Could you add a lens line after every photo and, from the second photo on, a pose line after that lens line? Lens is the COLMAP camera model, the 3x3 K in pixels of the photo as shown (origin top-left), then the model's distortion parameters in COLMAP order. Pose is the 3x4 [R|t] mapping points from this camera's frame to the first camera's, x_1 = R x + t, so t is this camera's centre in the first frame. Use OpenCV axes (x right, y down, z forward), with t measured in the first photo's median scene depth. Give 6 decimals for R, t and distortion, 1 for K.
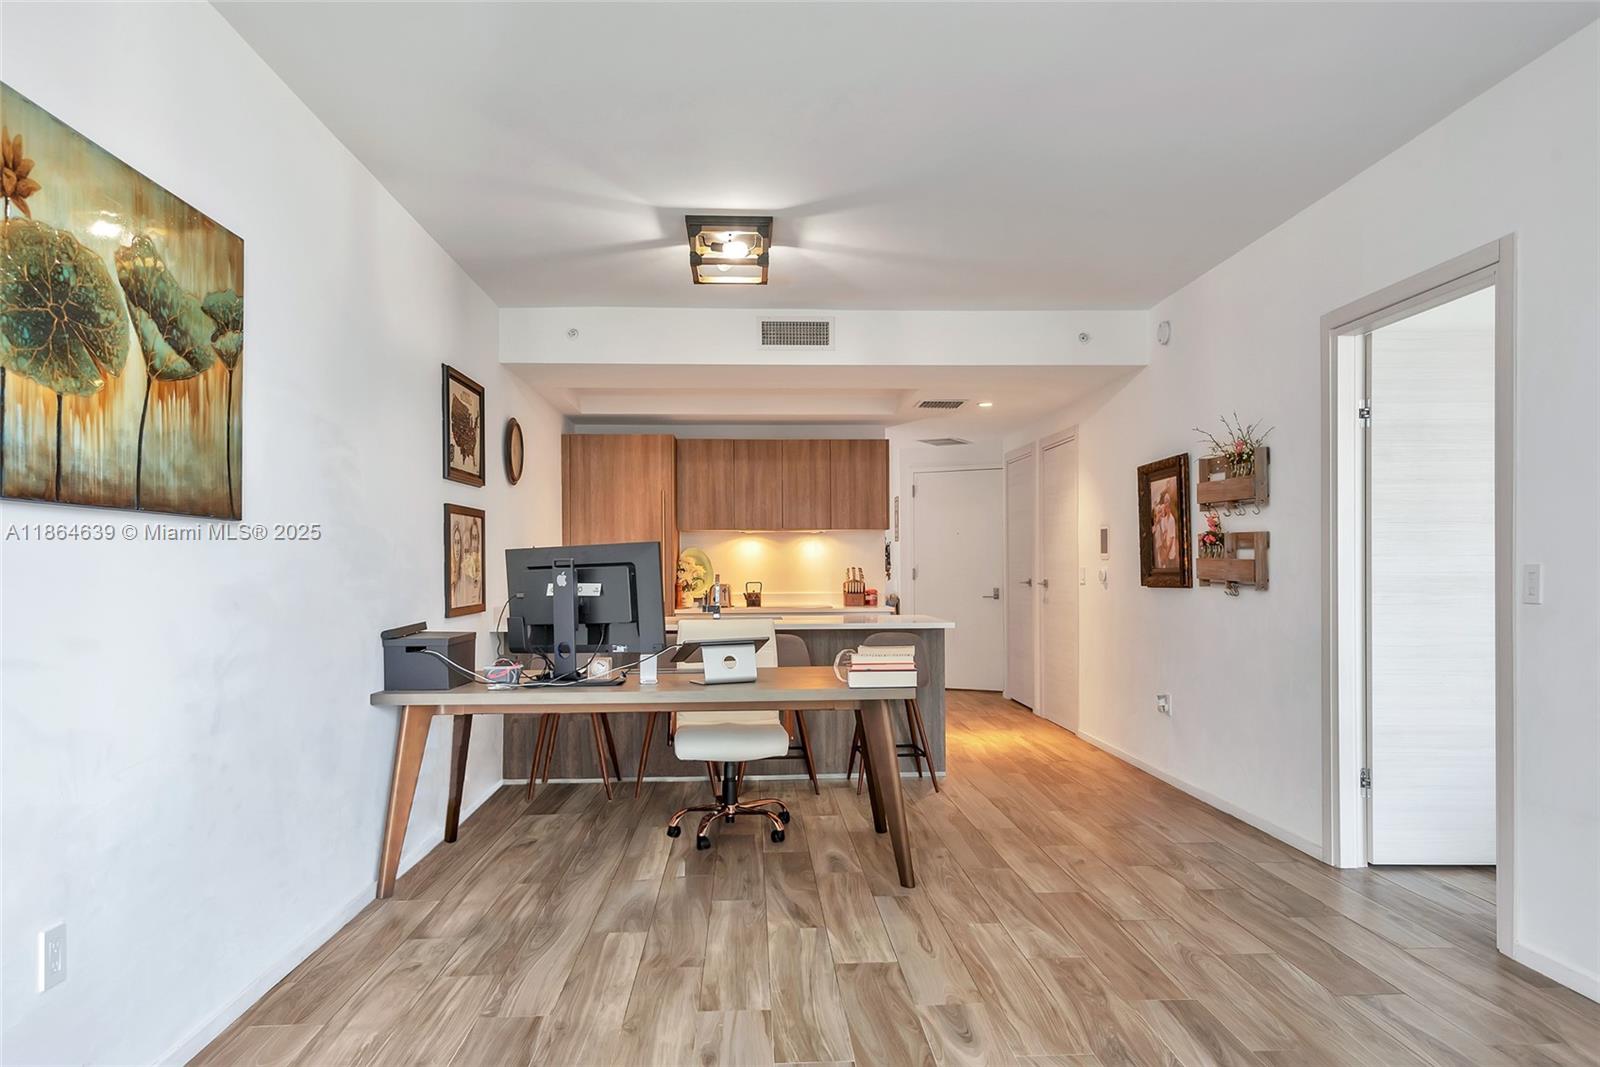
lens RADIAL K [[1115.0, 0, 807.2], [0, 1115.0, 535.9], [0, 0, 1]] dist [0.010616, 0.001662]
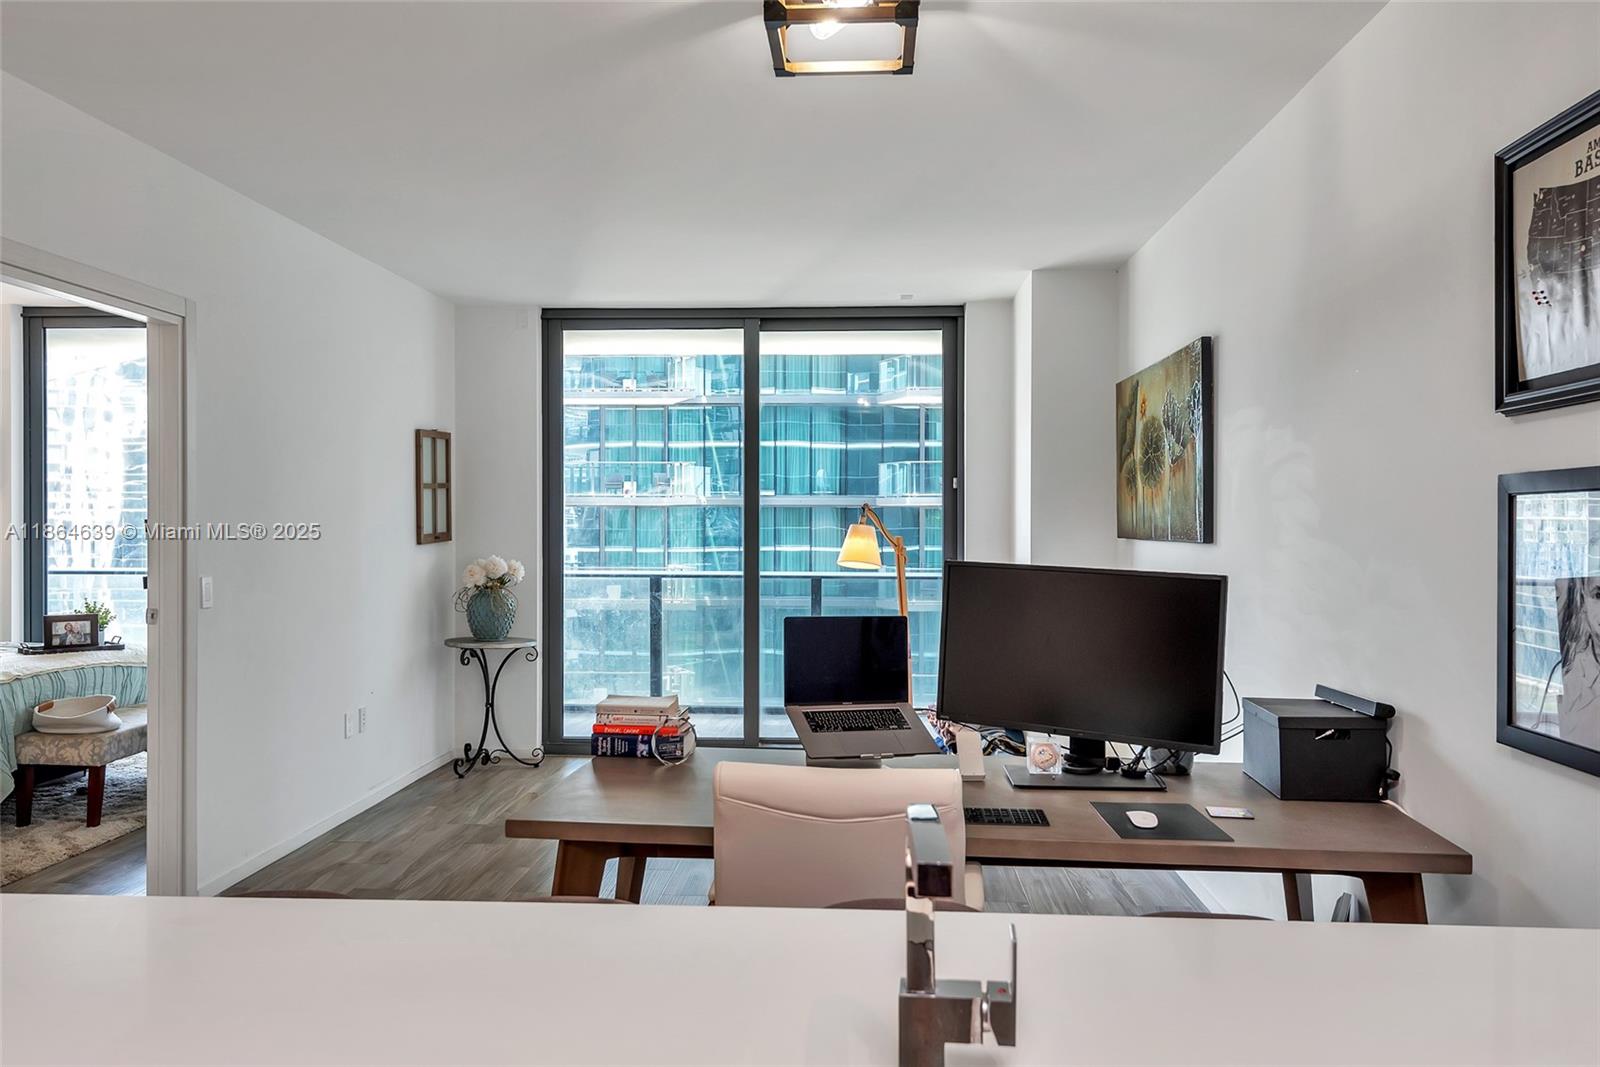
lens RADIAL K [[1199.9, 0, 792.6], [0, 1199.9, 511.8], [0, 0, 1]] dist [0.011696, -0.005457]
pose [[-0.992969, 0.003470, 0.118327, -0.103988], [-0.001183, 0.999230, -0.039227, 0.003212], [-0.118372, -0.039091, -0.992200, 1.443707]]
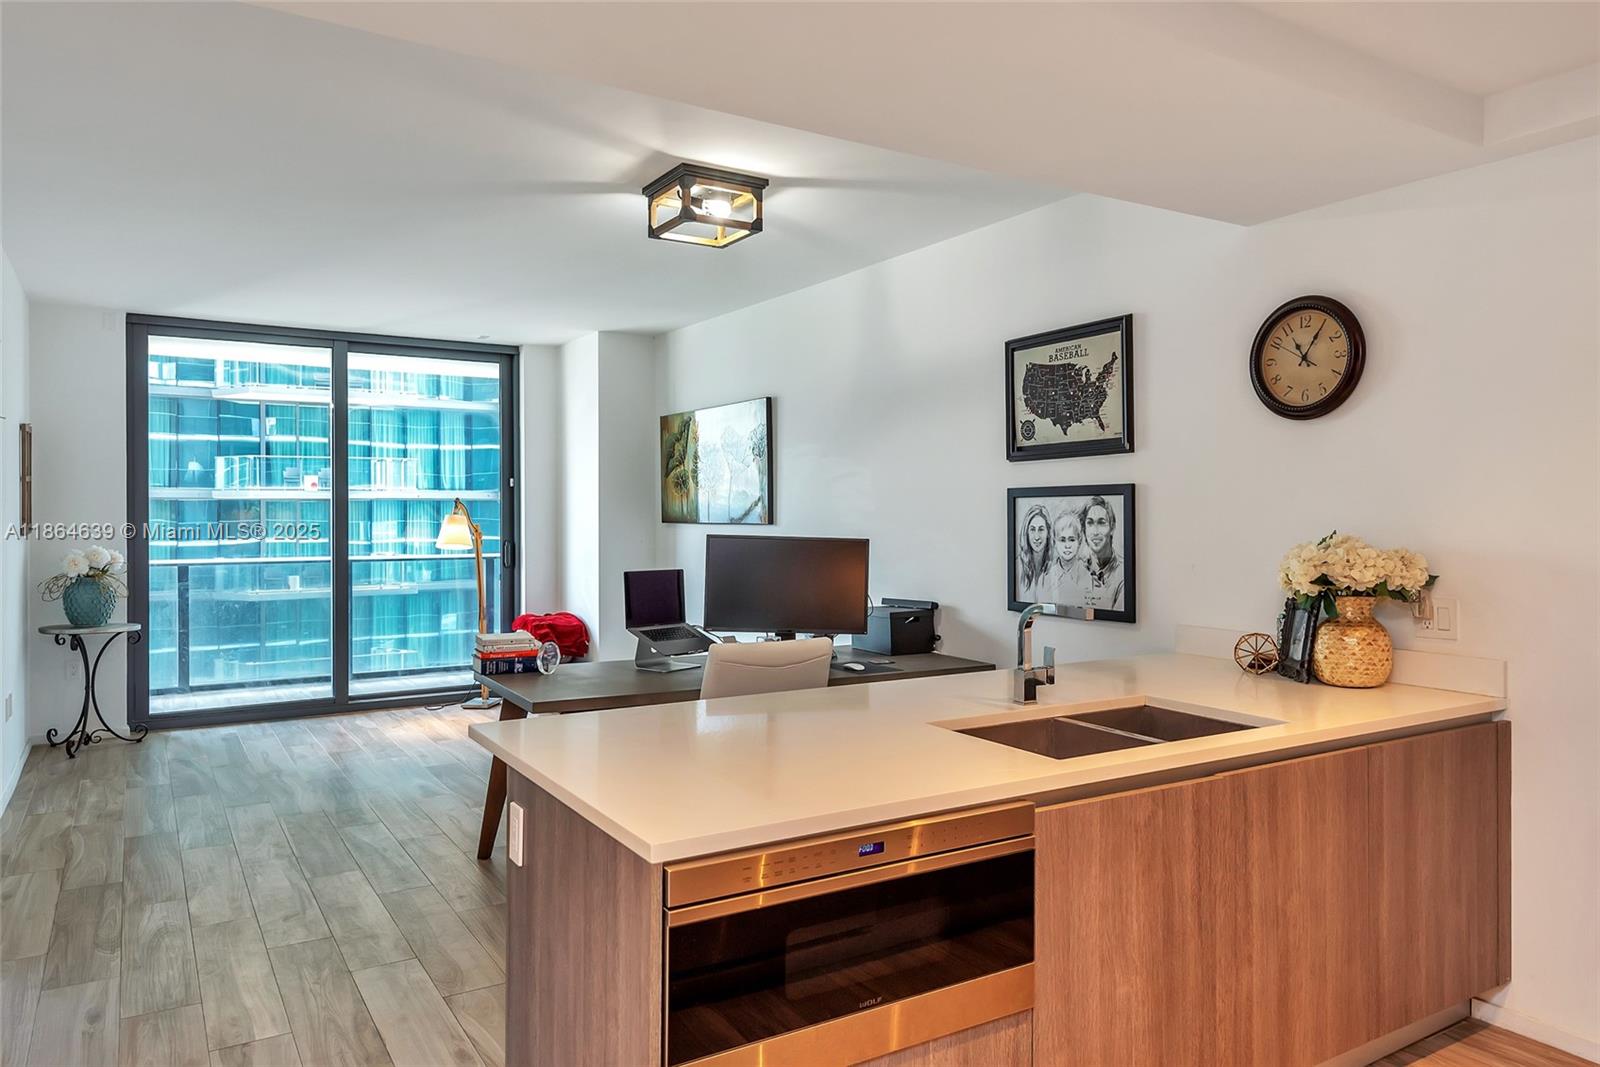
lens RADIAL K [[1061.6, 0, 797.8], [0, 1061.6, 504.0], [0, 0, 1]] dist [0.026999, -0.016742]
pose [[-0.879828, 0.002224, -0.475287, 0.249582], [0.020577, 0.999230, -0.033415, 0.009718], [0.474846, -0.039179, -0.879196, 1.648715]]
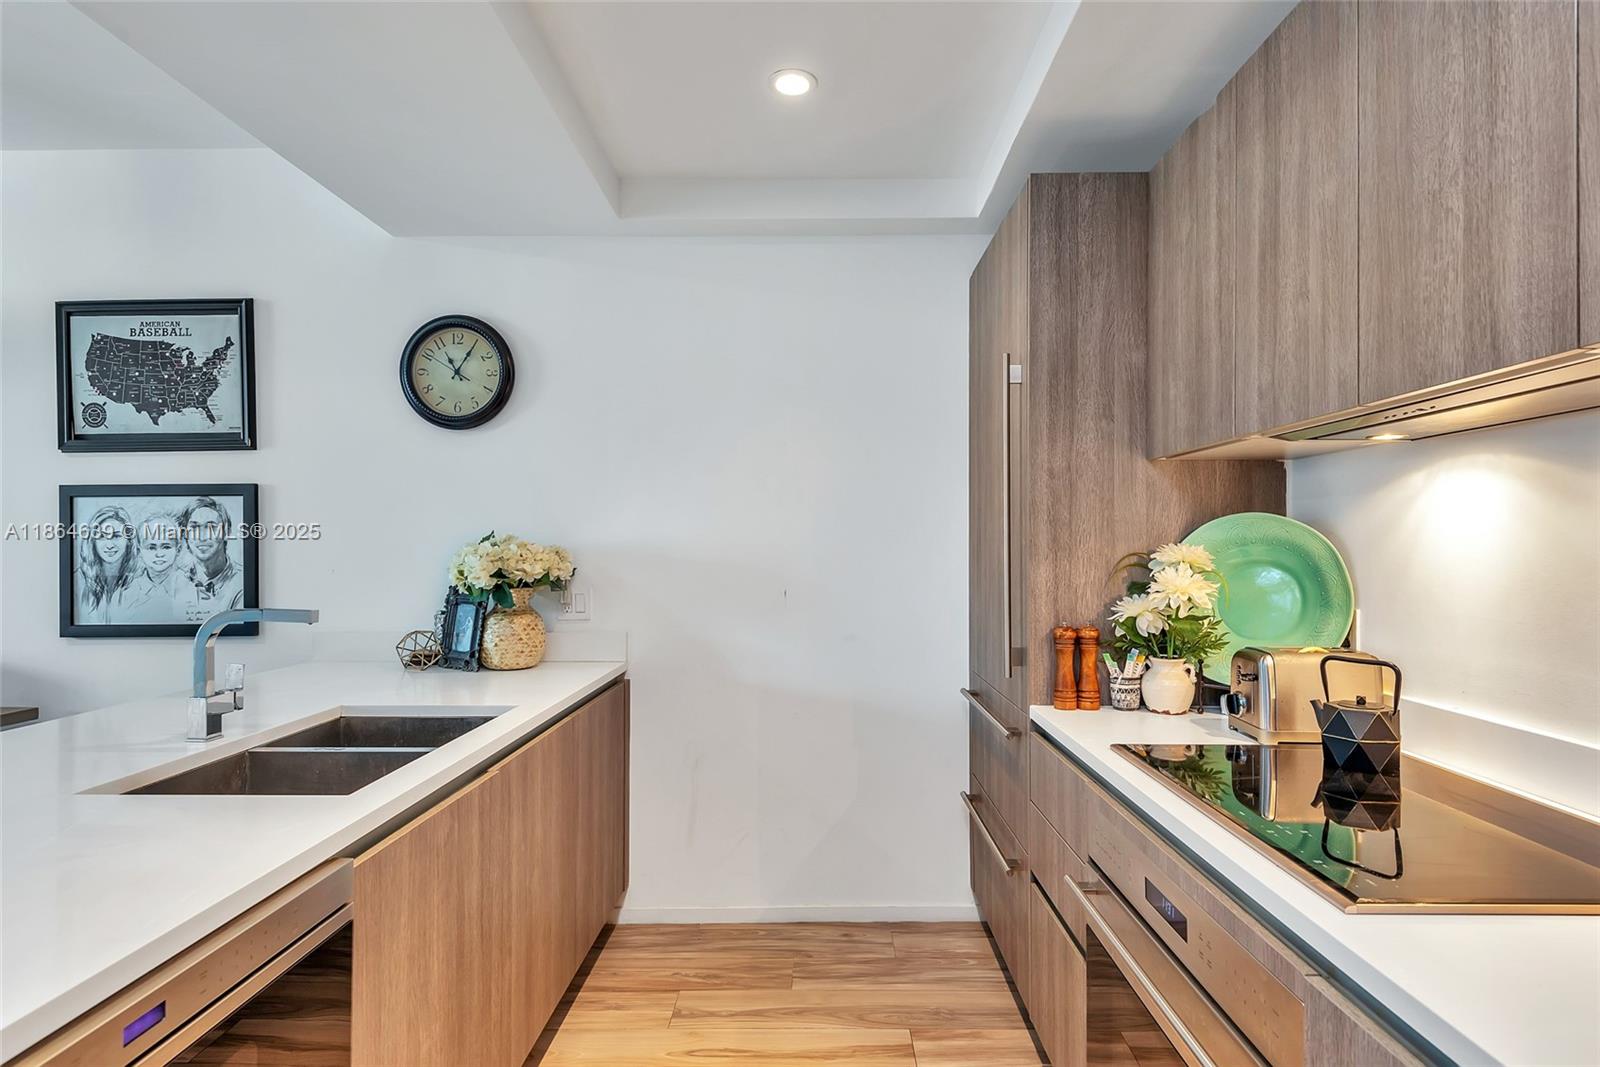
lens RADIAL K [[855.4, 0, 794.1], [0, 855.4, 545.7], [0, 0, 1]] dist [0.017735, -0.008985]
pose [[-0.069561, 0.005370, -0.997563, 0.216466], [0.031217, 0.999508, 0.003204, 0.024304], [0.997089, -0.030918, -0.069694, 1.486056]]
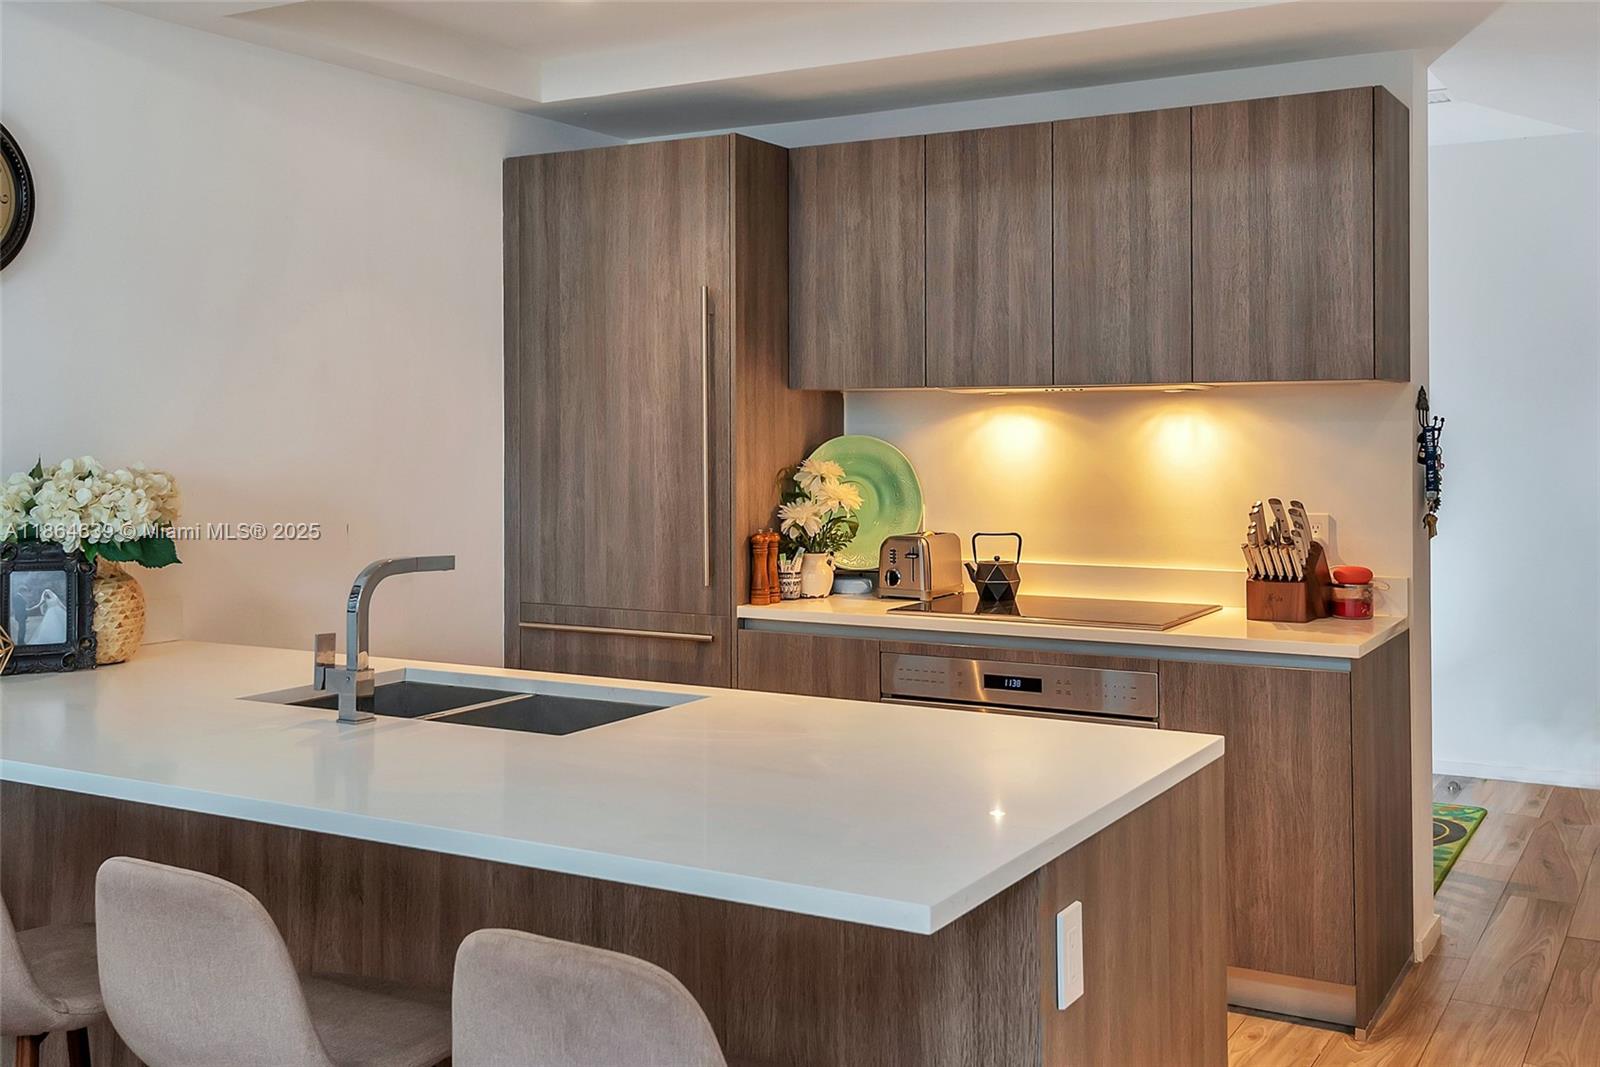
lens RADIAL K [[1572.7, 0, 811.0], [0, 1572.7, 415.6], [0, 0, 1]] dist [0.022159, 0.000000]
pose [[0.840821, -0.002737, -0.541306, 0.288145], [0.015617, 0.999694, 0.019203, -0.010936], [0.541088, -0.024599, 0.840606, 0.901905]]
